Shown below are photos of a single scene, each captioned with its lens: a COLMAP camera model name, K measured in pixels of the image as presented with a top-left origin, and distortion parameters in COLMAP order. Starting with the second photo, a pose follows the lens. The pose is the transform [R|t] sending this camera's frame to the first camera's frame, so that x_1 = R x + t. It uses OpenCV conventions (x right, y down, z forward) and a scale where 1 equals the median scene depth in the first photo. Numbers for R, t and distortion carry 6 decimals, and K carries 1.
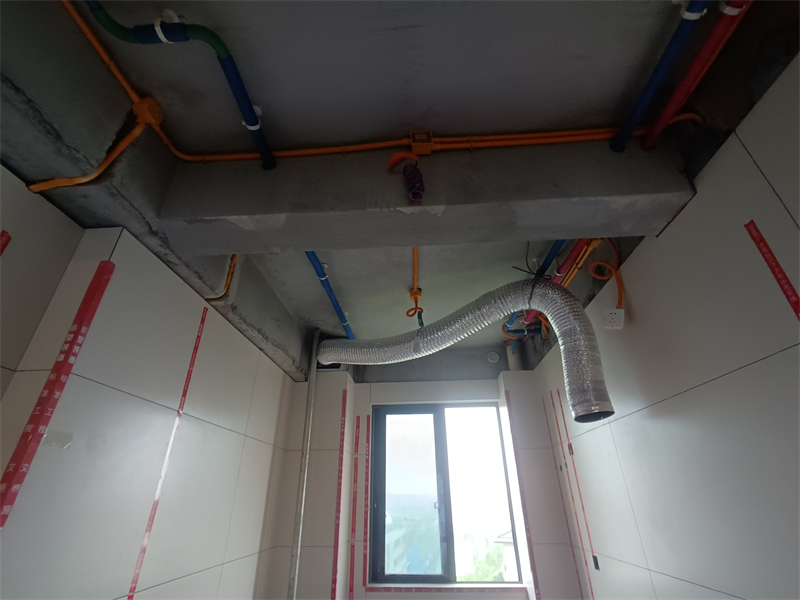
lens RADIAL K [[367.0, 0, 397.4], [0, 367.0, 303.4], [0, 0, 1]] dist [-0.003635, 0.000612]
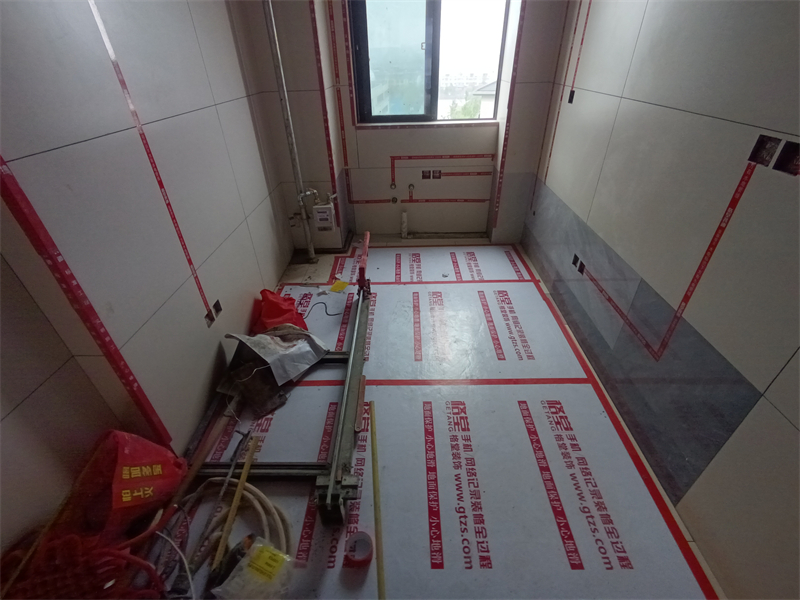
lens RADIAL K [[367.0, 0, 397.1], [0, 367.0, 305.2], [0, 0, 1]] dist [-0.003635, 0.000612]
pose [[0.999024, -0.037338, 0.023580, -0.009723], [-0.003812, 0.459050, 0.888402, 0.050060], [-0.043996, -0.887625, 0.458460, 0.005147]]
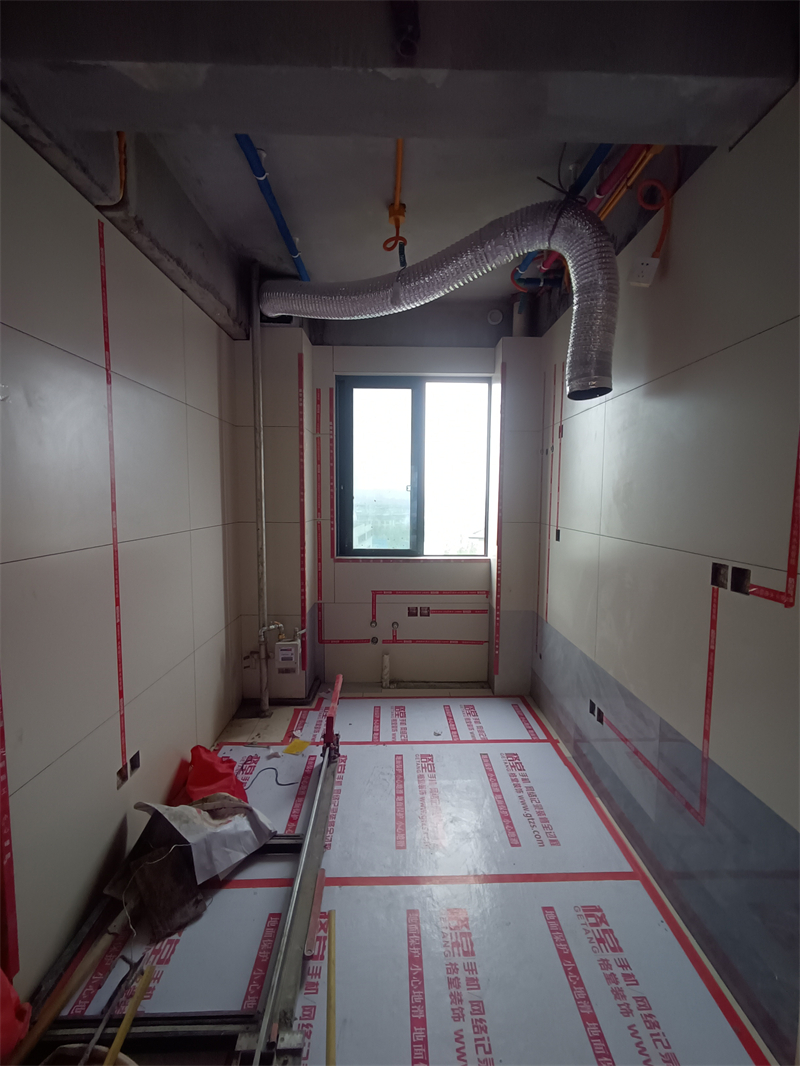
lens RADIAL K [[489.1, 0, 405.9], [0, 489.1, 536.9], [0, 0, 1]] dist [-0.003635, 0.000612]
pose [[0.996077, 0.008327, 0.088102, -0.012904], [-0.055003, 0.838163, 0.542639, -0.019278], [-0.069326, -0.545356, 0.835333, -0.141947]]
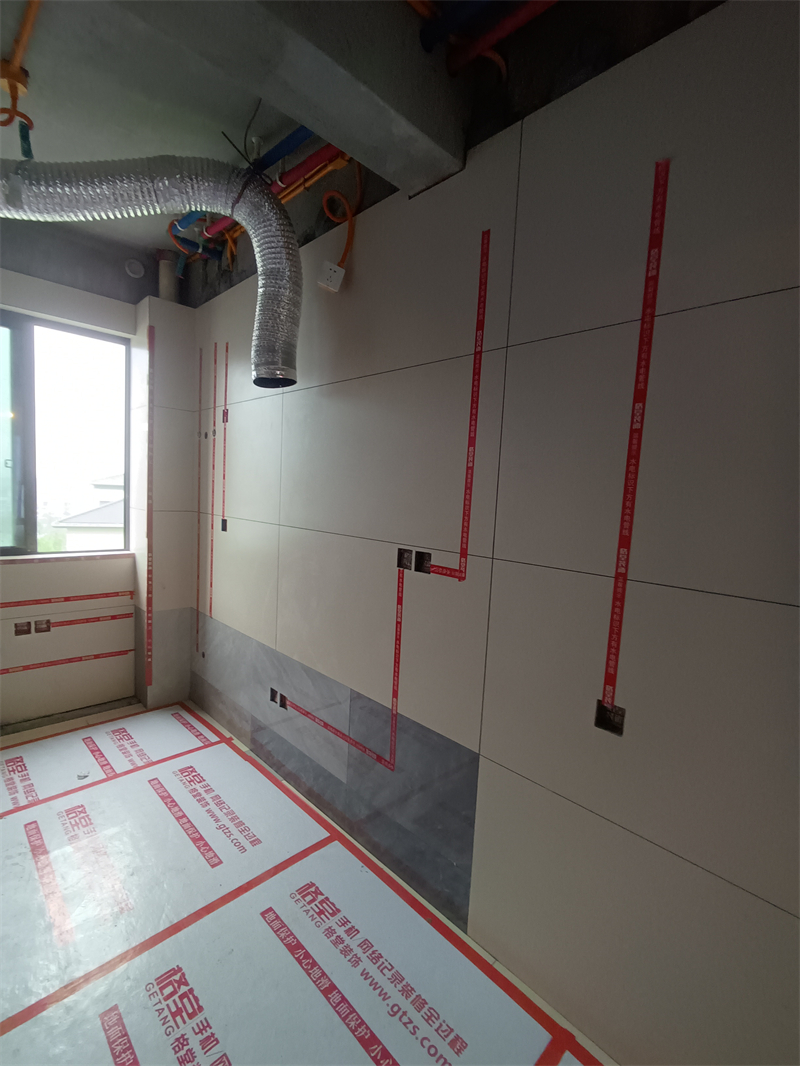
lens RADIAL K [[489.1, 0, 405.5], [0, 489.1, 538.3], [0, 0, 1]] dist [-0.003635, 0.000612]
pose [[0.664500, -0.024019, 0.746903, -0.130627], [-0.402744, 0.830398, 0.385015, 0.032948], [-0.629474, -0.556653, 0.542125, -0.048045]]
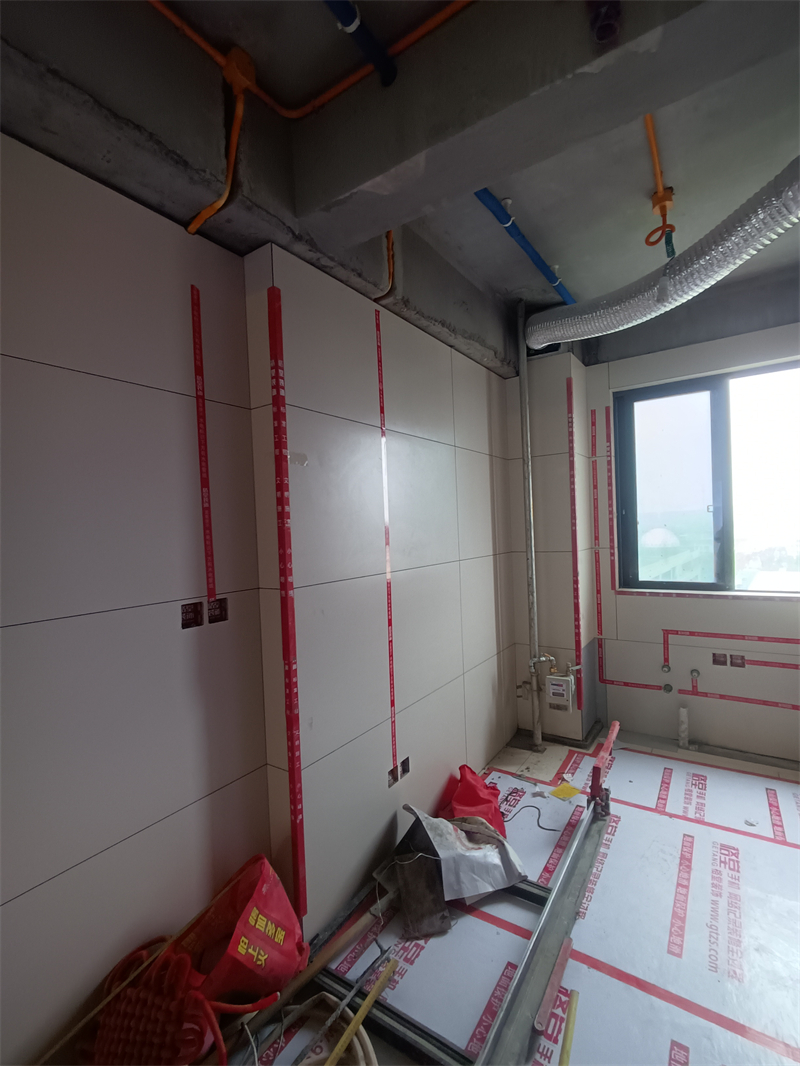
lens RADIAL K [[489.1, 0, 405.1], [0, 489.1, 537.4], [0, 0, 1]] dist [-0.003635, 0.000612]
pose [[0.866529, -0.015315, -0.498892, 0.096142], [0.262853, 0.863699, 0.430037, -0.003800], [0.424307, -0.503775, 0.752446, -0.103644]]
